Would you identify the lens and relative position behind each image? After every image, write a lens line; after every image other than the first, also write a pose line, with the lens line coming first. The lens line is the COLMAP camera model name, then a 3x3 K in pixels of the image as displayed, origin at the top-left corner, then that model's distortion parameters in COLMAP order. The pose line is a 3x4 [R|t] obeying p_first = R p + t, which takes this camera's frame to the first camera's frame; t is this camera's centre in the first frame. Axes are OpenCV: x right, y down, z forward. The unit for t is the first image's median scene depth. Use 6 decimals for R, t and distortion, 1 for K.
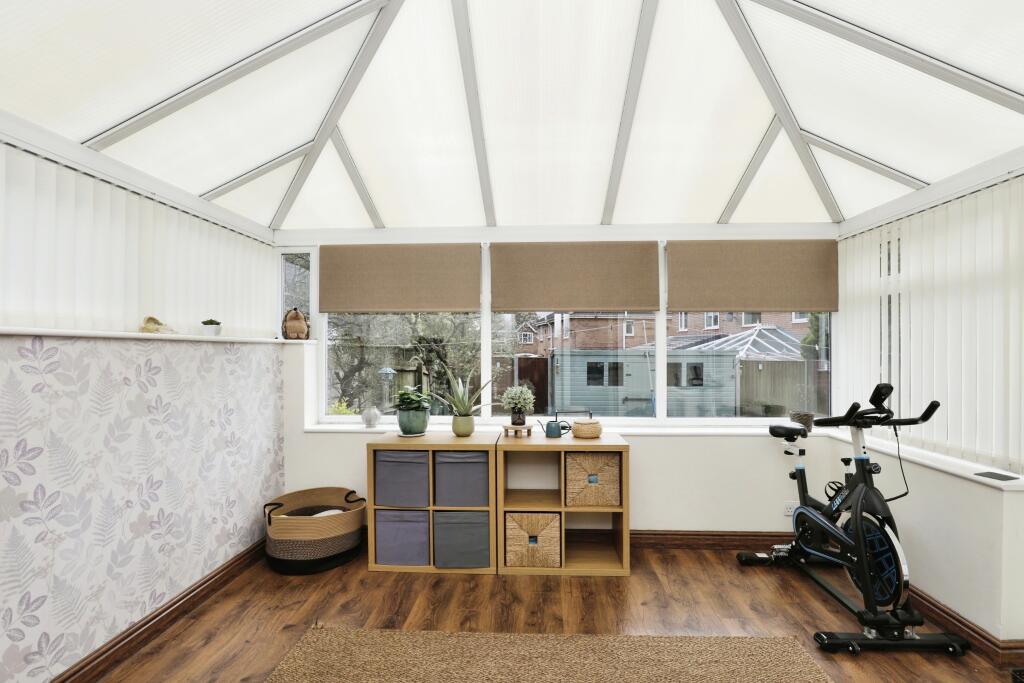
lens RADIAL K [[474.2, 0, 512.2], [0, 474.2, 353.0], [0, 0, 1]] dist [-0.026361, 0.000047]
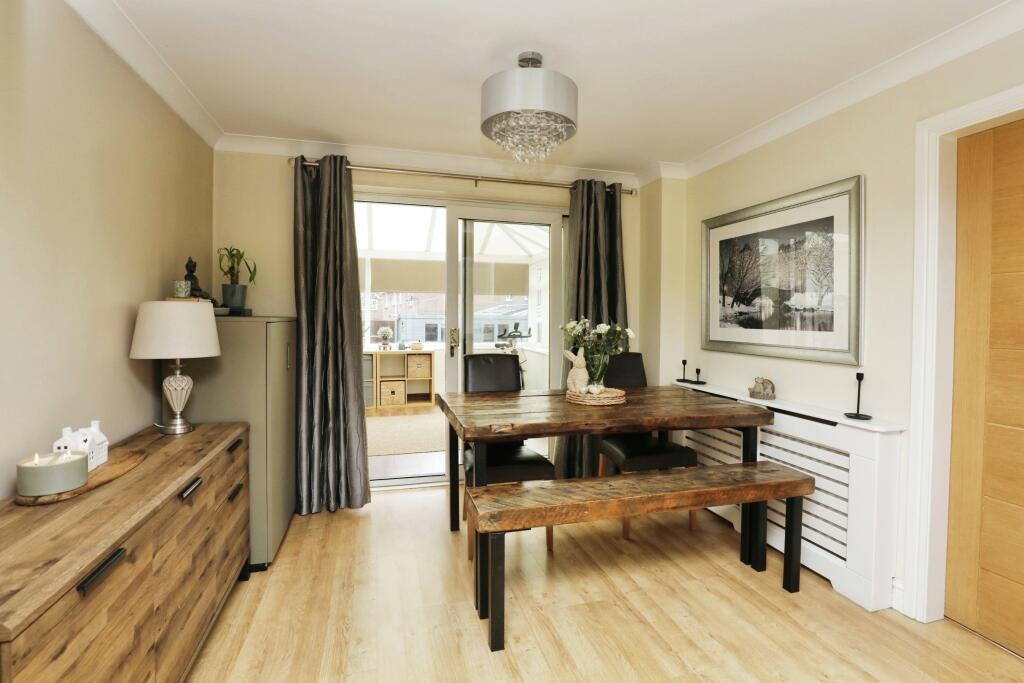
lens RADIAL K [[483.8, 0, 507.5], [0, 483.8, 329.1], [0, 0, 1]] dist [-0.027730, 0.000383]
pose [[0.951660, 0.001604, 0.307149, -0.143395], [-0.007690, 0.999797, 0.018606, 0.036044], [-0.307057, -0.020069, 0.951479, -1.358518]]
